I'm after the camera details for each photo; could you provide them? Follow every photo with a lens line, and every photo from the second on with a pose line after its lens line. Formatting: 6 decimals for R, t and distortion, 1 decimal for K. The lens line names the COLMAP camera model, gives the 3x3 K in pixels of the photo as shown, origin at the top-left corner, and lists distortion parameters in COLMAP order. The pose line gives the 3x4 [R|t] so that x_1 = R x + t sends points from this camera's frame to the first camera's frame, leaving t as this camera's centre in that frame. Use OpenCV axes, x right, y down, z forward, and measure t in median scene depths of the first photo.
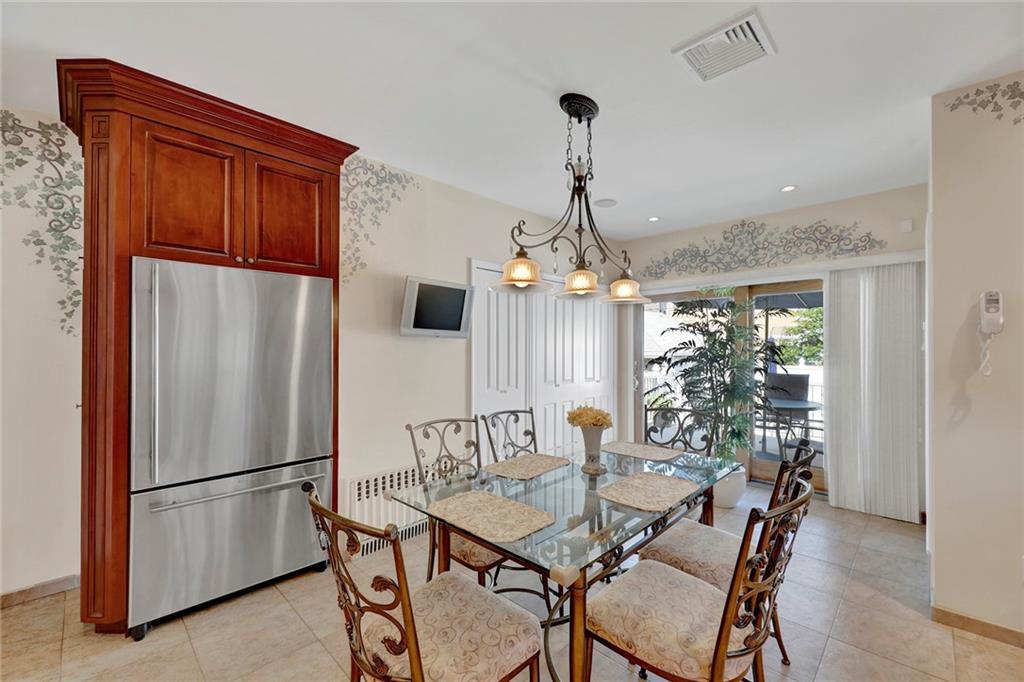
lens RADIAL K [[427.7, 0, 496.2], [0, 427.7, 347.6], [0, 0, 1]] dist [-0.010693, -0.003074]
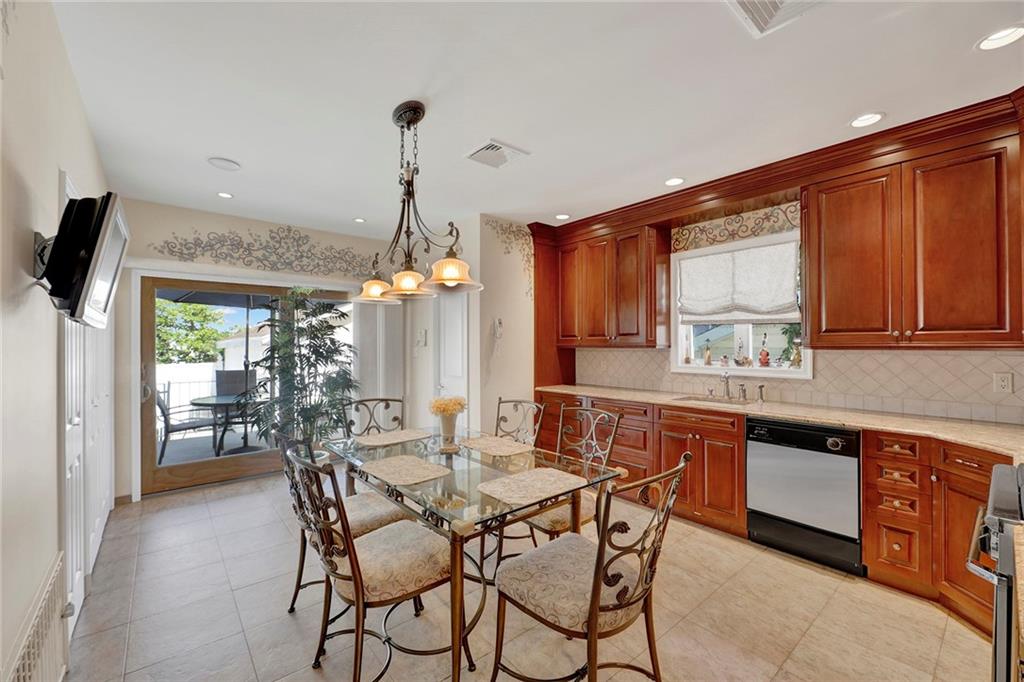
lens RADIAL K [[427.7, 0, 511.4], [0, 427.7, 341.6], [0, 0, 1]] dist [-0.010693, -0.003074]
pose [[0.064853, 0.010270, 0.997842, -0.637009], [-0.001179, 0.999947, -0.010215, 0.003404], [-0.997894, -0.000514, 0.064861, 0.521559]]
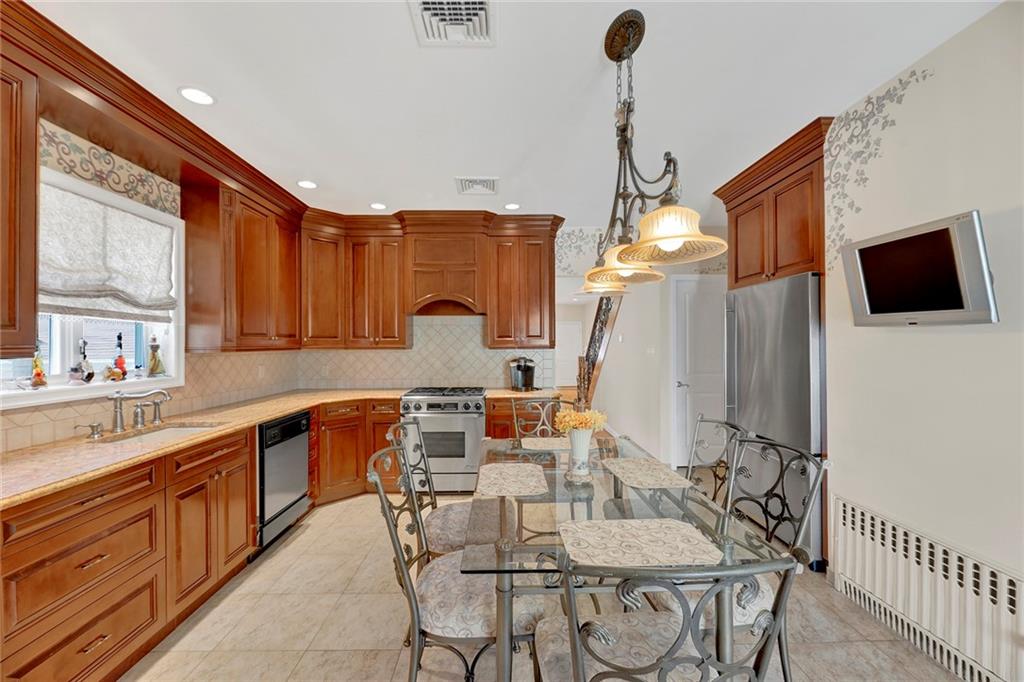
lens RADIAL K [[427.7, 0, 508.2], [0, 427.7, 341.6], [0, 0, 1]] dist [-0.010693, -0.003074]
pose [[-0.698619, 0.004364, -0.715480, 0.705553], [0.008862, 0.999957, -0.002554, -0.005957], [0.715439, -0.008125, -0.698628, 1.068209]]
